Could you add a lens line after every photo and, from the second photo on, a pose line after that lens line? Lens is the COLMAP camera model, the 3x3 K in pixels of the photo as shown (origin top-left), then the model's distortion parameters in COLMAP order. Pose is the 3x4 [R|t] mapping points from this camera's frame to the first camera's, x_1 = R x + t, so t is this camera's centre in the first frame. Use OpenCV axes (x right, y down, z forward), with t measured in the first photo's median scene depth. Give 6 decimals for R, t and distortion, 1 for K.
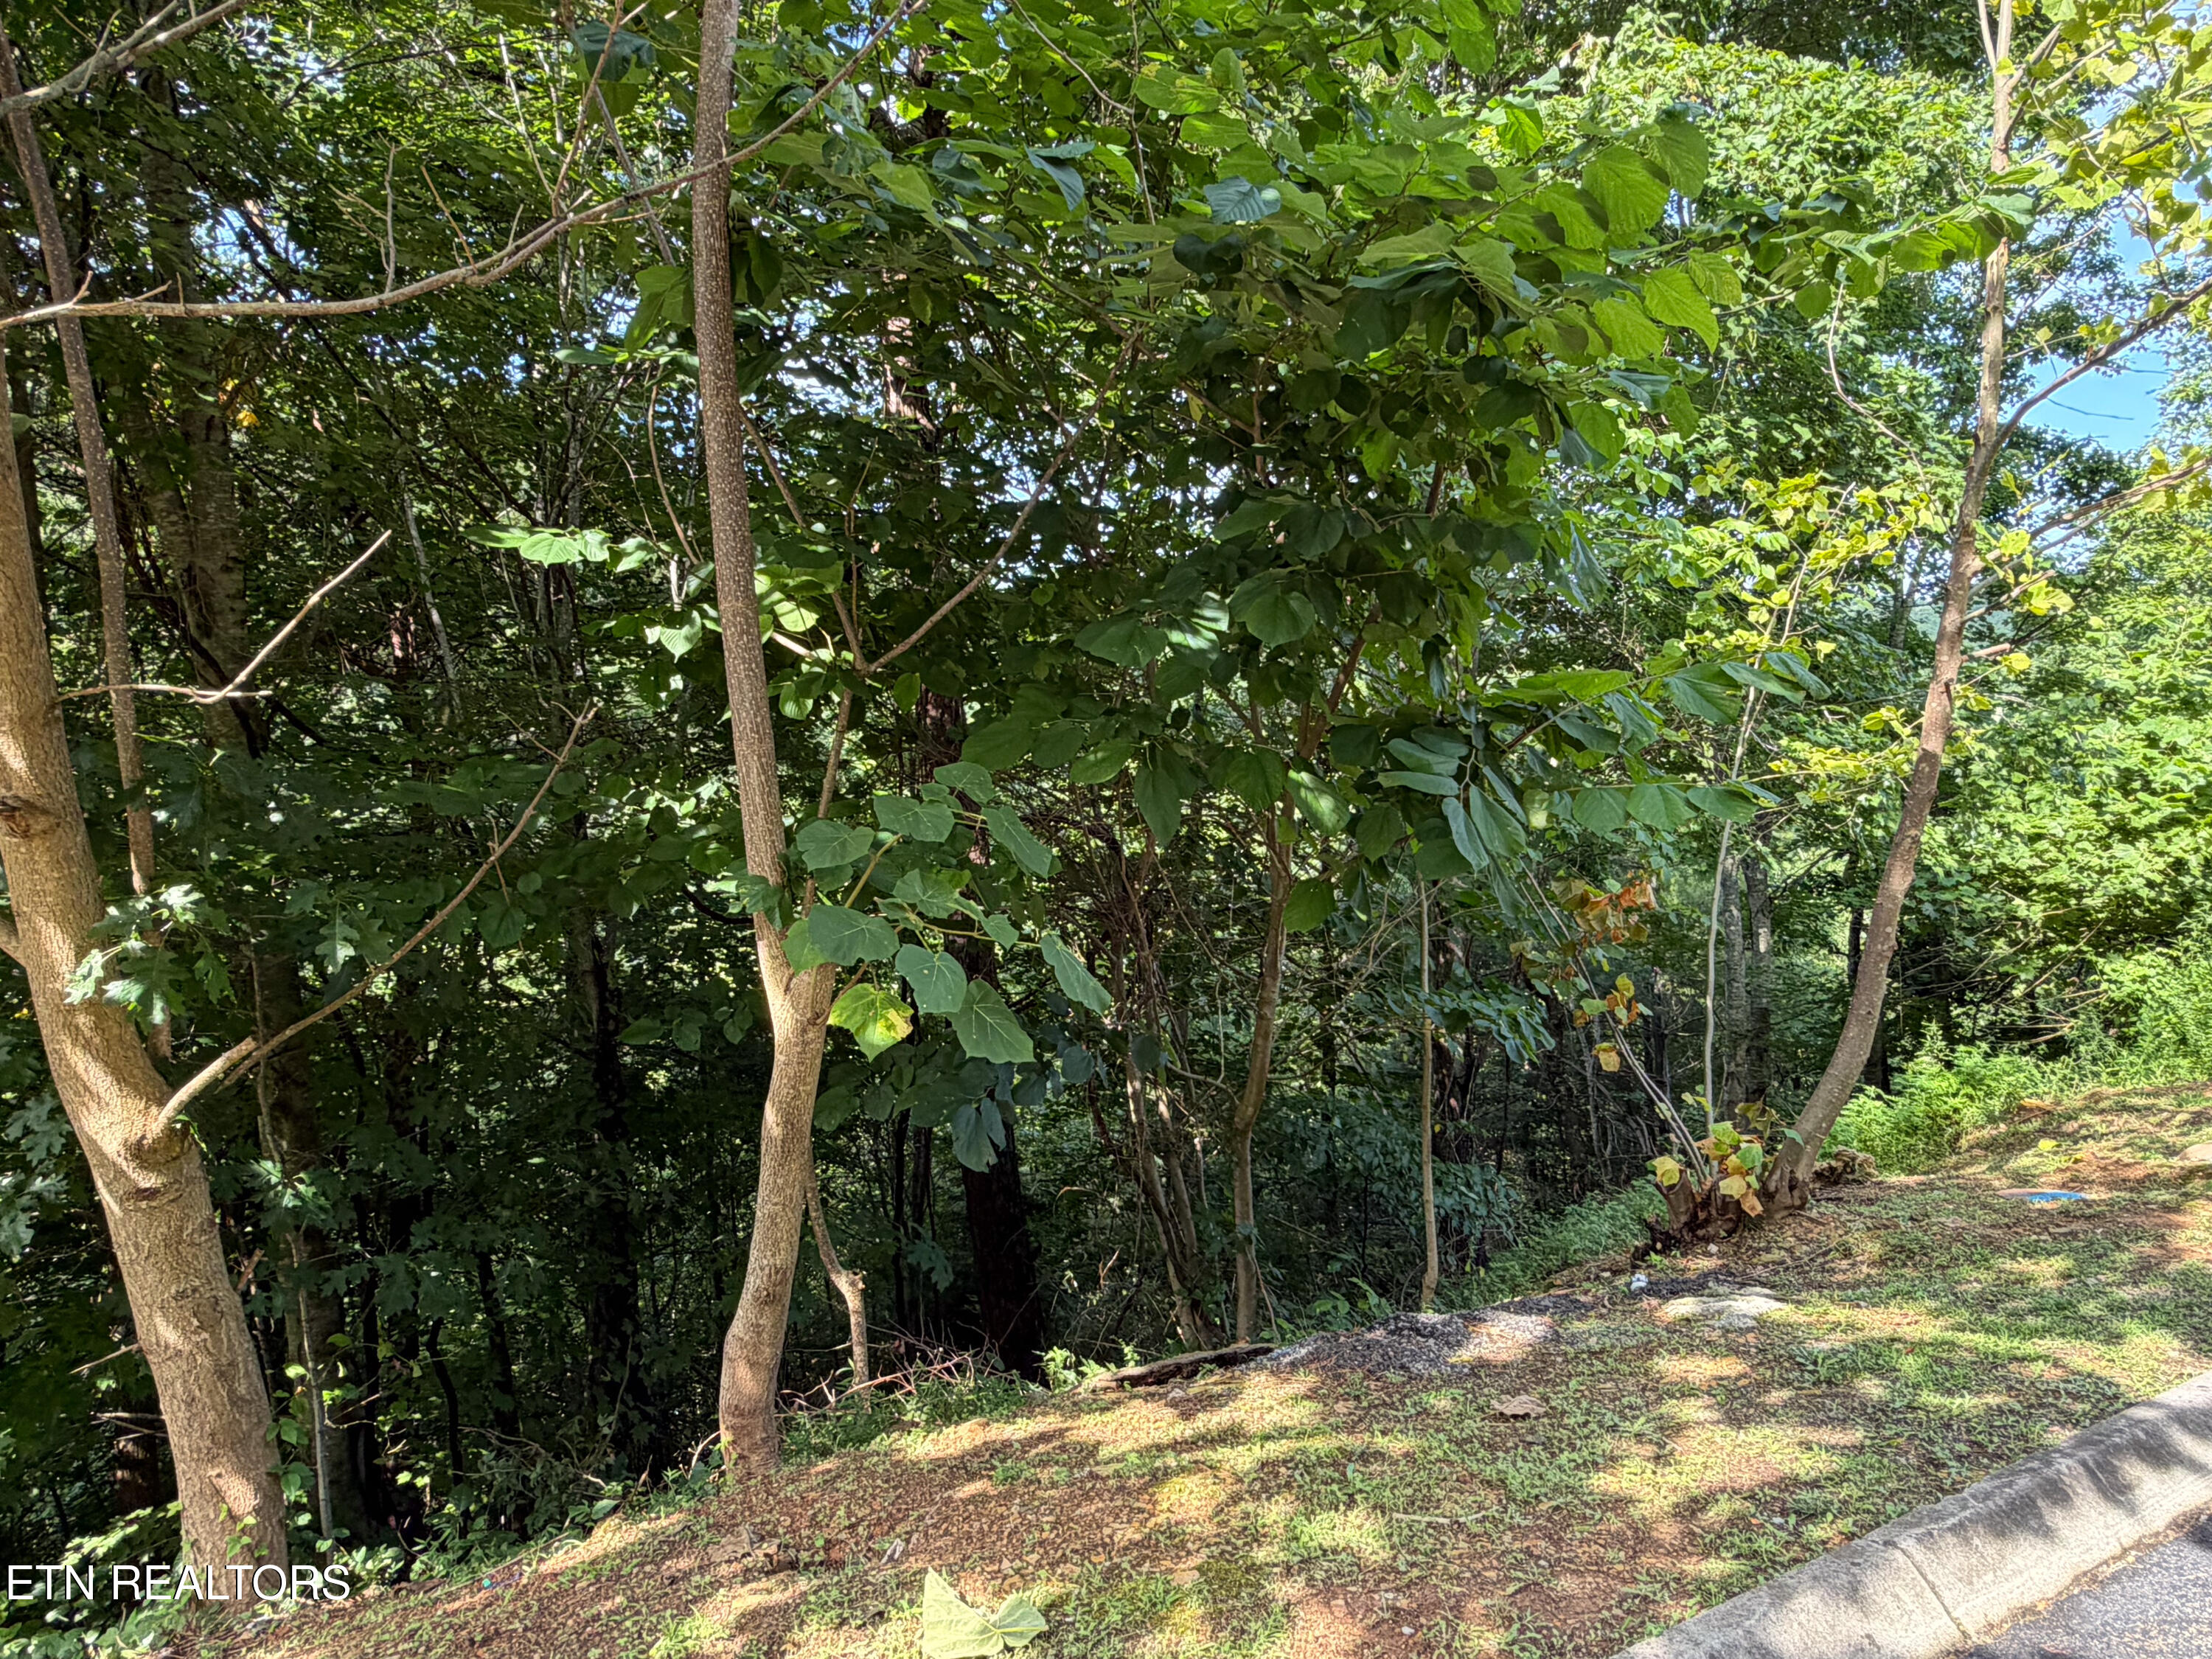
lens RADIAL K [[1450.2, 0, 1115.0], [0, 1450.2, 881.5], [0, 0, 1]] dist [0.033061, 0.000564]
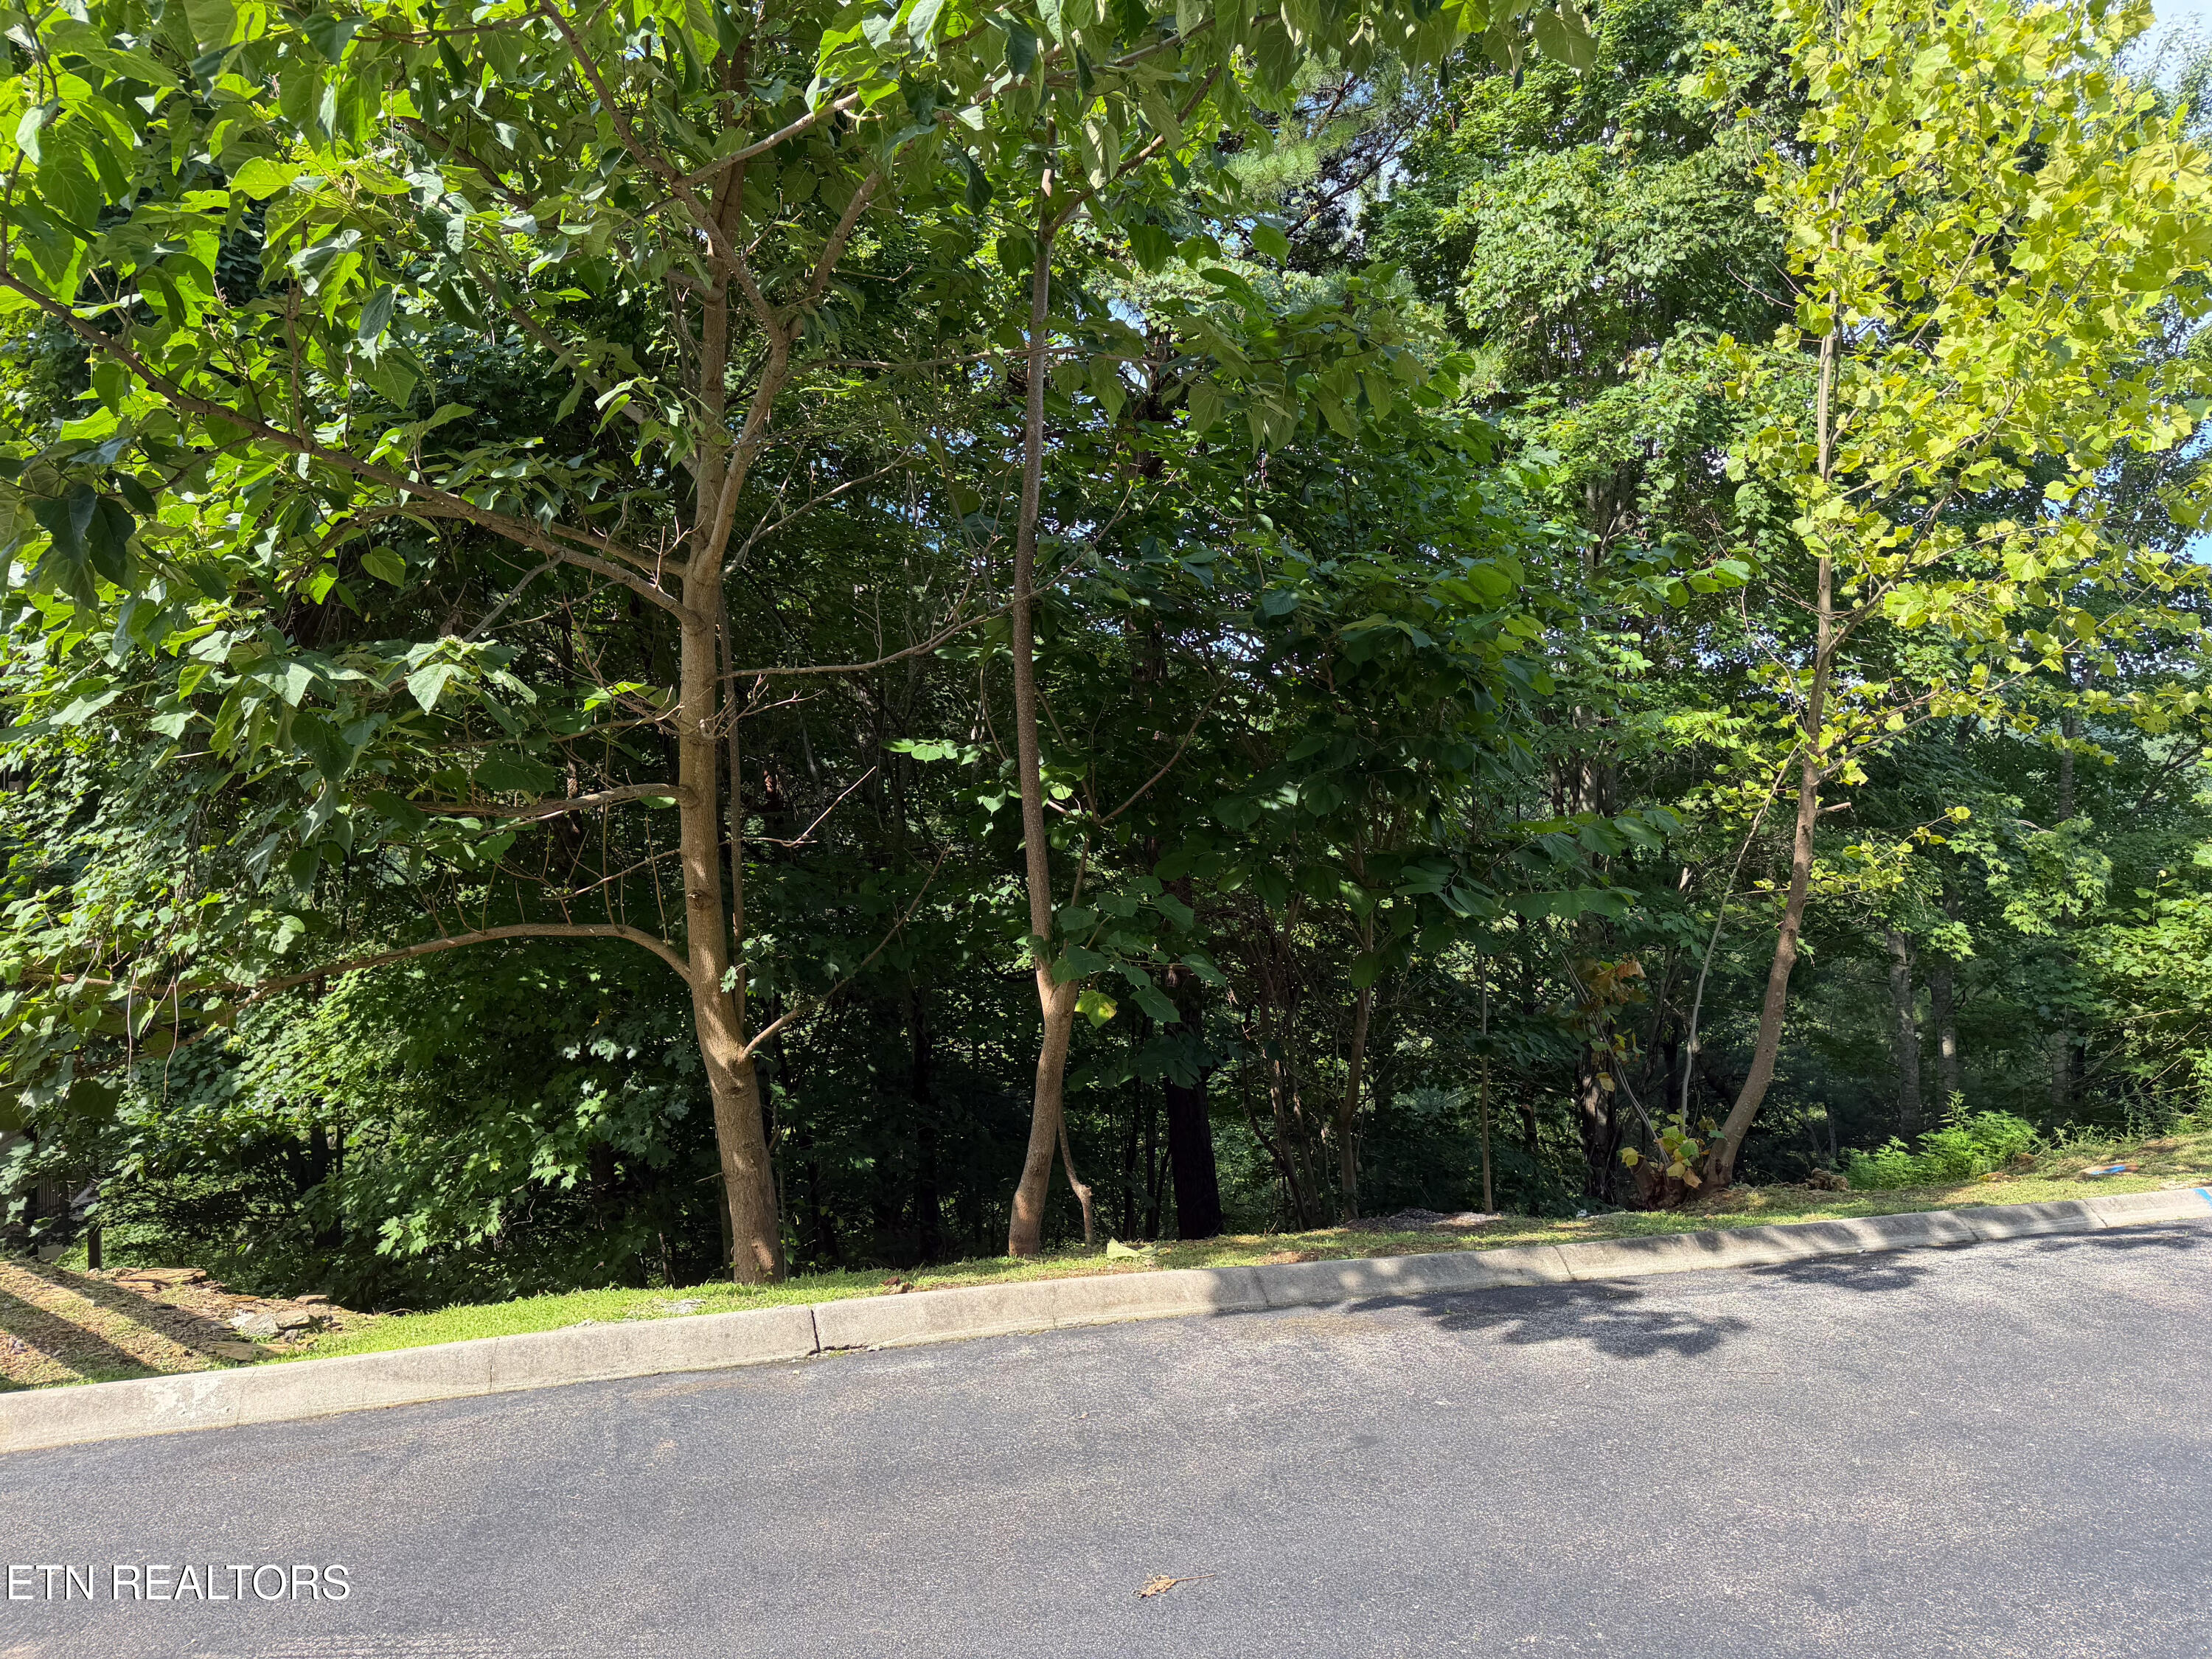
lens RADIAL K [[1546.8, 0, 1106.0], [0, 1546.8, 829.5], [0, 0, 1]] dist [-0.000428, -0.000309]
pose [[0.983640, 0.002368, -0.180131, 0.165179], [-0.021867, 0.994089, -0.106343, 0.058353], [0.178815, 0.108542, 0.977877, -0.786578]]
